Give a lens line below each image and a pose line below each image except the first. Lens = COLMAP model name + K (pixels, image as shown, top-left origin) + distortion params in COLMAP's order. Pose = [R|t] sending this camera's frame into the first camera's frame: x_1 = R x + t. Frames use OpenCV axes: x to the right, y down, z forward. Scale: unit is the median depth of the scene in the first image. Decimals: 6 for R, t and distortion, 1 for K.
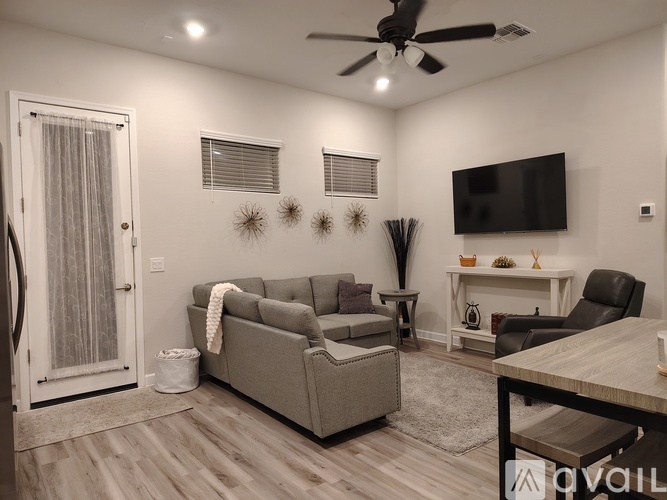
lens RADIAL K [[461.5, 0, 333.7], [0, 461.5, 251.3], [0, 0, 1]] dist [0.028889, -0.002613]
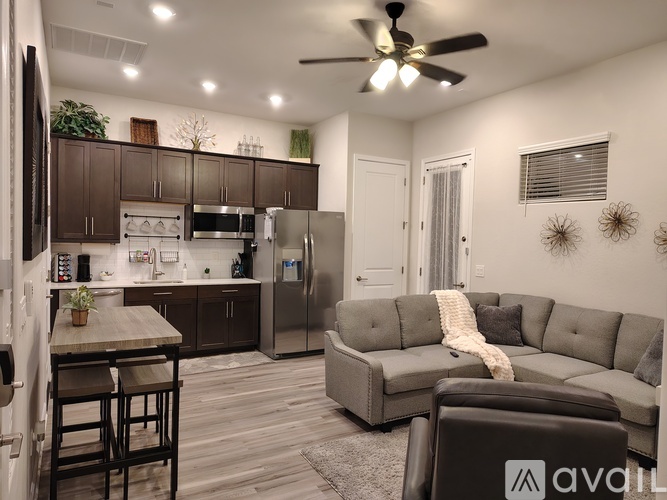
lens RADIAL K [[461.5, 0, 333.3], [0, 461.5, 249.2], [0, 0, 1]] dist [0.028889, -0.002613]
pose [[-0.159637, 0.041622, -0.986298, 0.917387], [-0.048485, 0.997574, 0.049945, -0.073077], [0.985984, 0.055793, -0.157232, 0.843040]]
